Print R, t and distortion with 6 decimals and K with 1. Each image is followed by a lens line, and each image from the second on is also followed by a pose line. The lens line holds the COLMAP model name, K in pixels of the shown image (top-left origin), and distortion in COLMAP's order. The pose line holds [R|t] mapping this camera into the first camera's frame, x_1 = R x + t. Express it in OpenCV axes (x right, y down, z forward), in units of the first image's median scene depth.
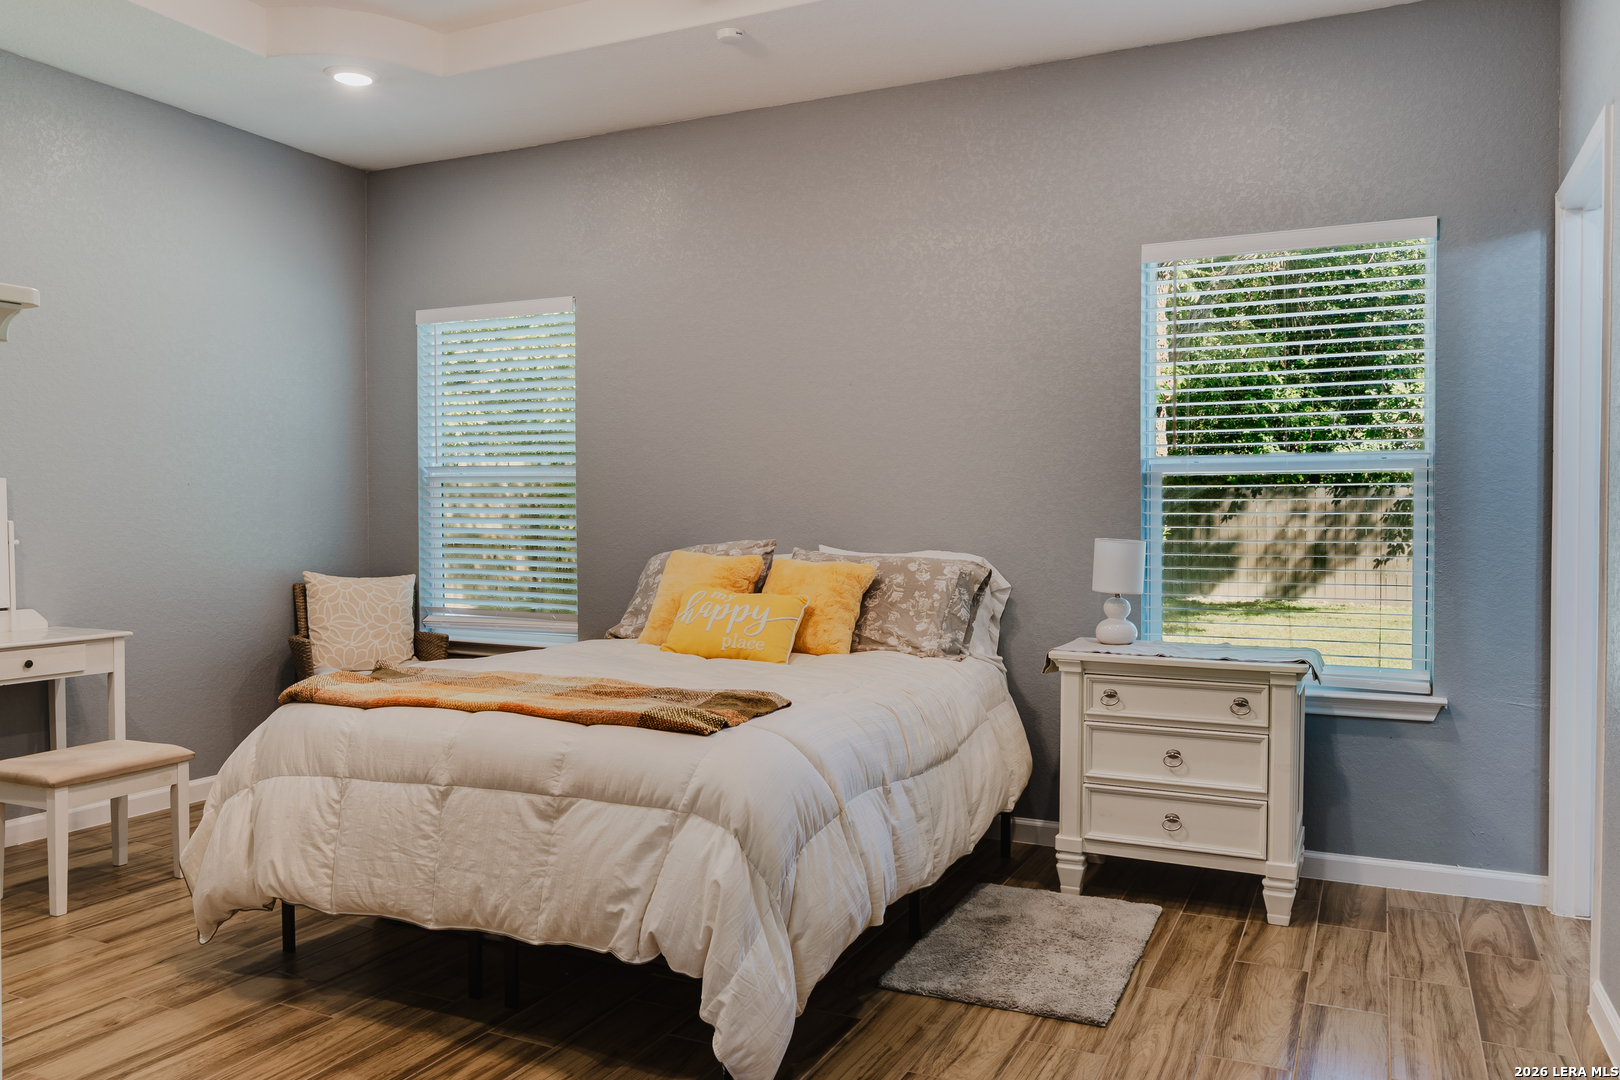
lens RADIAL K [[1193.0, 0, 803.2], [0, 1193.0, 539.1], [0, 0, 1]] dist [-0.016808, 0.013399]
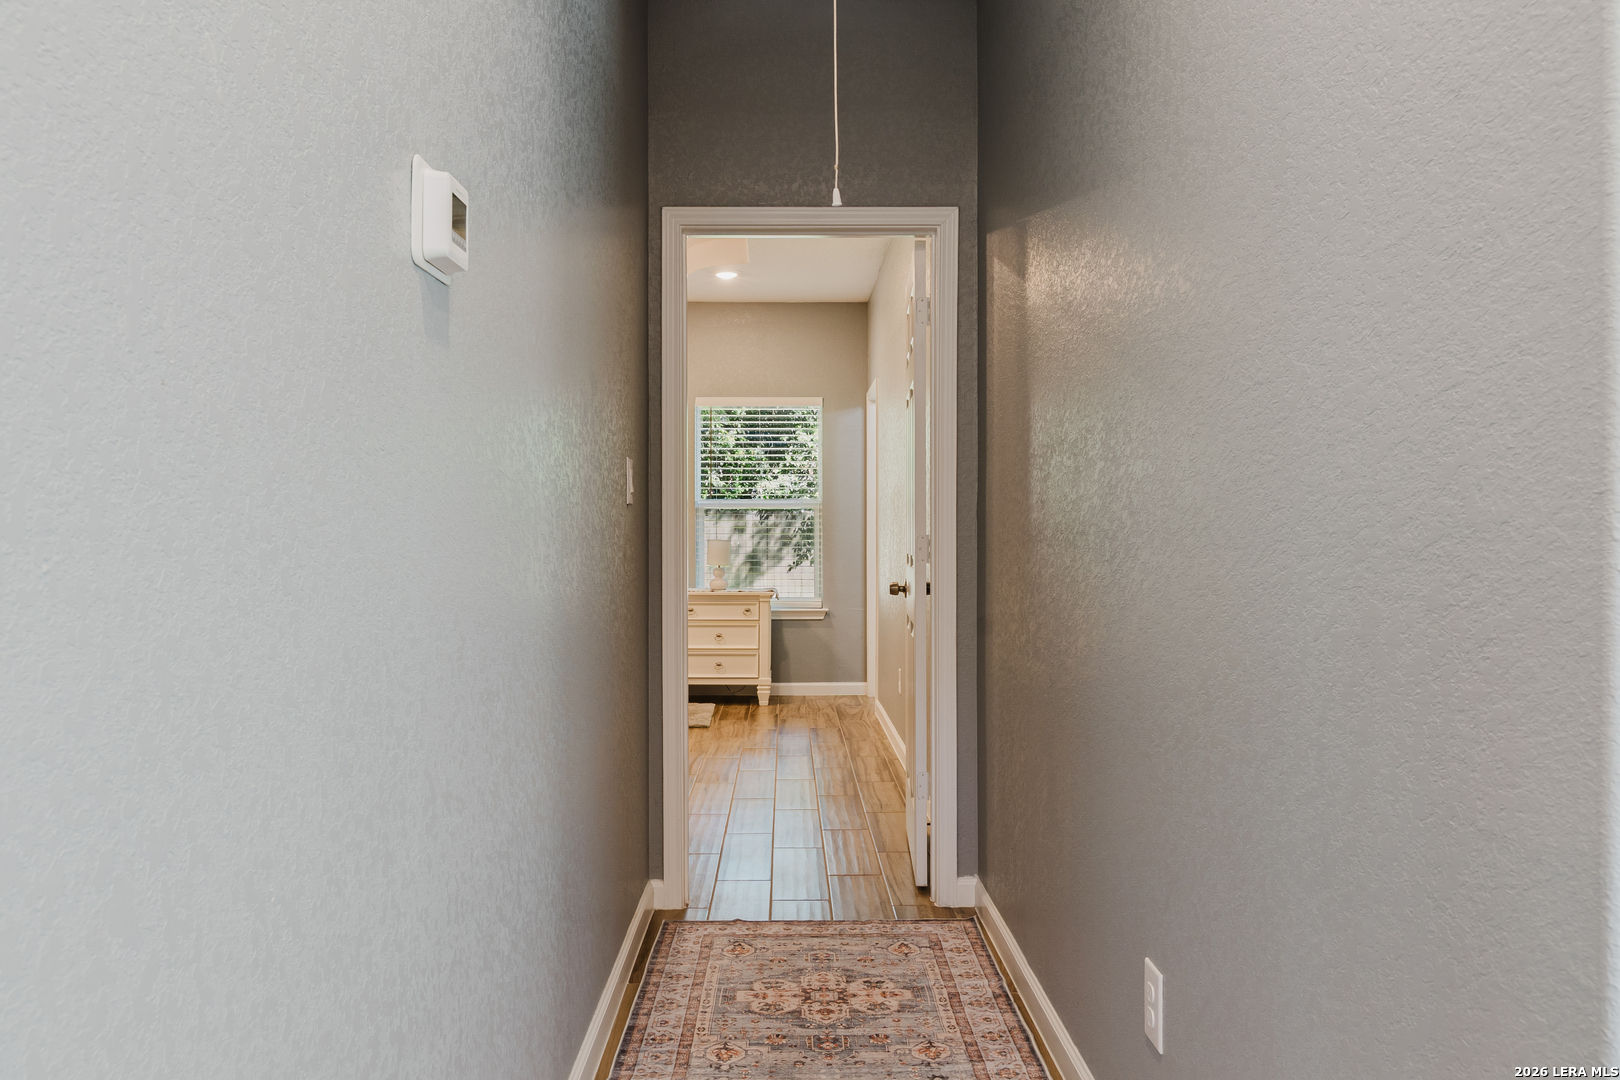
lens RADIAL K [[1193.0, 0, 799.1], [0, 1193.0, 541.0], [0, 0, 1]] dist [-0.016808, 0.013399]
pose [[0.895288, -0.004299, 0.445468, -0.509804], [0.011373, 0.999848, -0.013208, 0.033726], [-0.445344, 0.016892, 0.895200, -0.992224]]
